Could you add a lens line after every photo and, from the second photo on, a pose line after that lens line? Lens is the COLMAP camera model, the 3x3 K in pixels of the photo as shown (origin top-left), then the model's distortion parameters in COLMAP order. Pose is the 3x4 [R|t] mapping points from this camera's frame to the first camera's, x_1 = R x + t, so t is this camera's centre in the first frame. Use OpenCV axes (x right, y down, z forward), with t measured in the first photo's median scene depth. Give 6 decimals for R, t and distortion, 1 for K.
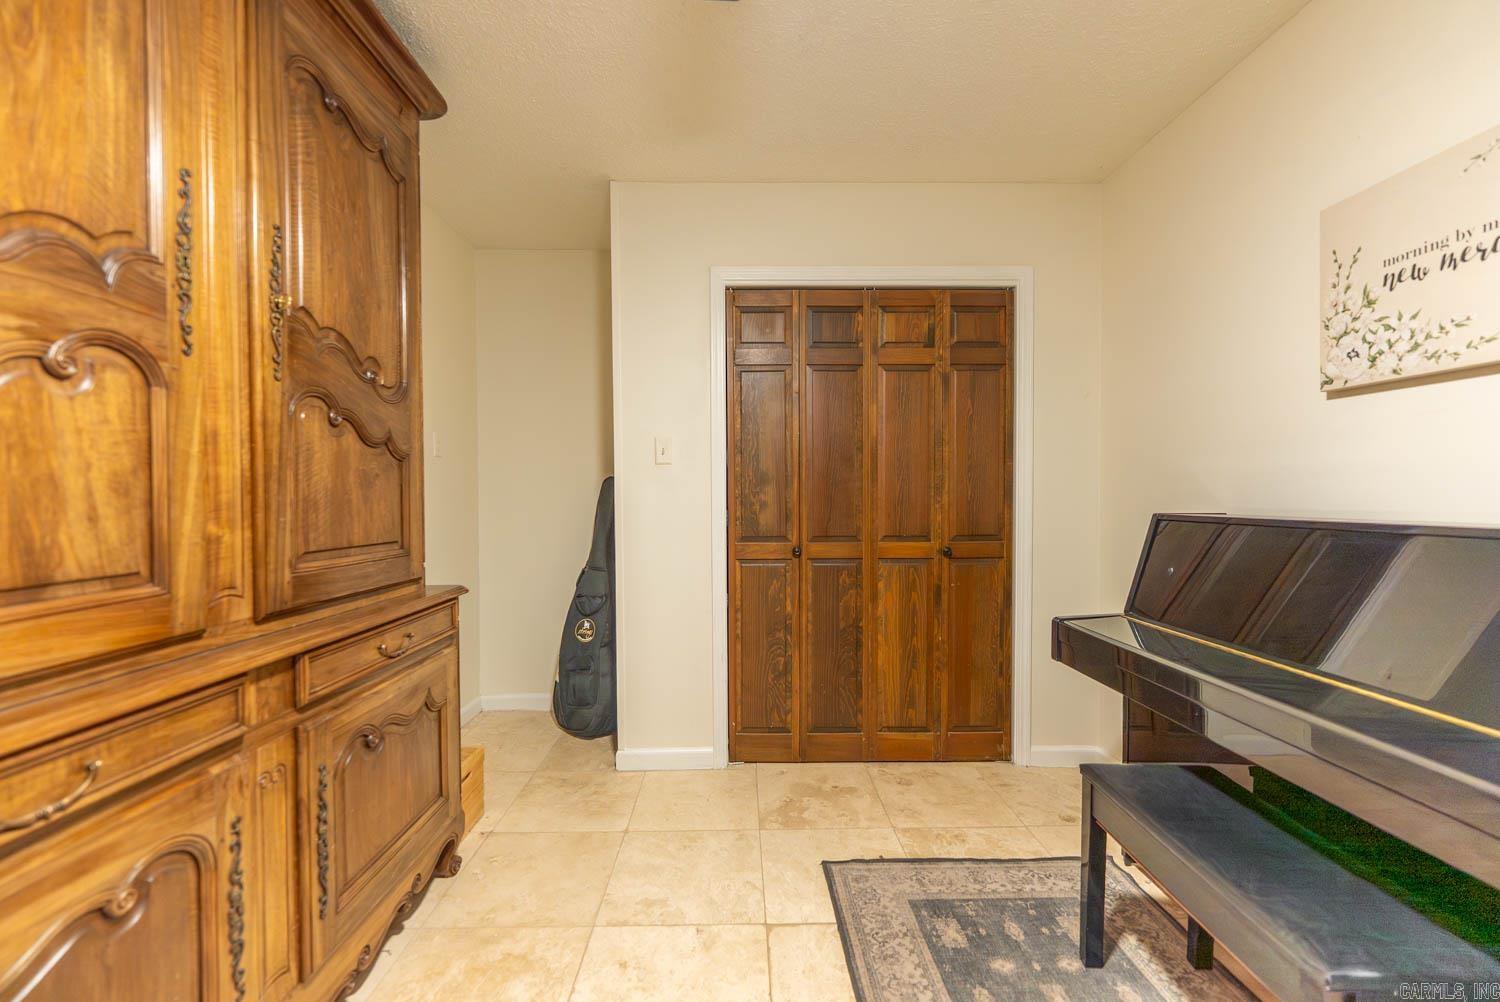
lens RADIAL K [[602.1, 0, 747.7], [0, 602.1, 502.1], [0, 0, 1]] dist [0.000122, -0.000133]
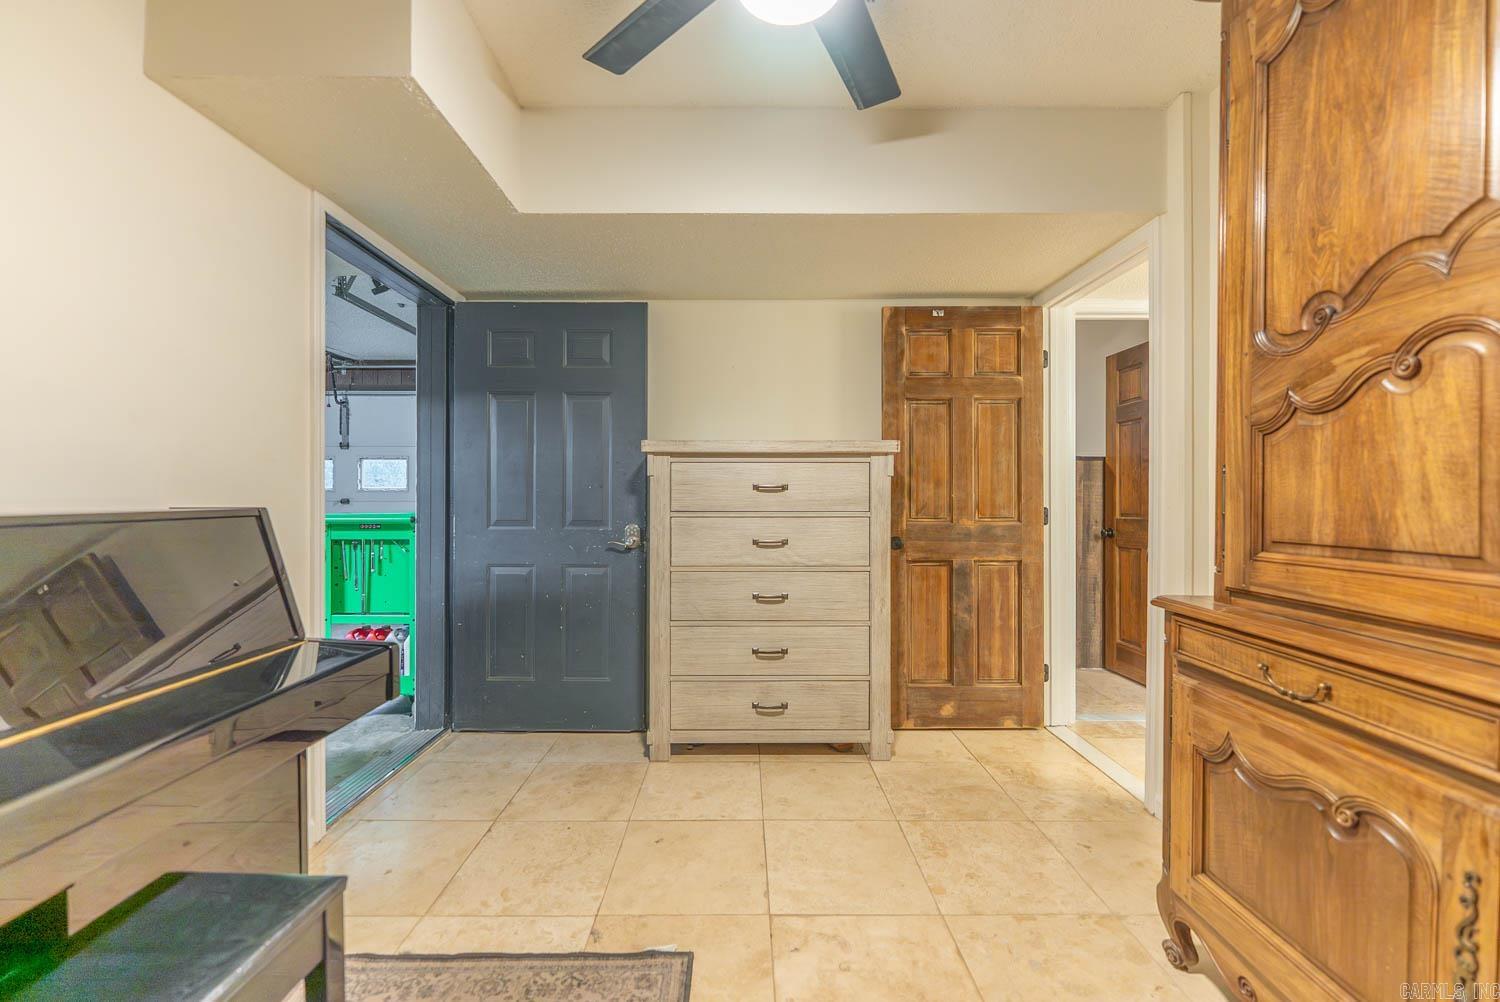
lens RADIAL K [[602.1, 0, 755.2], [0, 602.1, 501.2], [0, 0, 1]] dist [0.000122, -0.000133]
pose [[-0.999972, 0.002535, 0.007008, 0.070234], [0.002637, 0.999889, 0.014655, 0.007444], [-0.006970, 0.014673, -0.999868, 1.198876]]
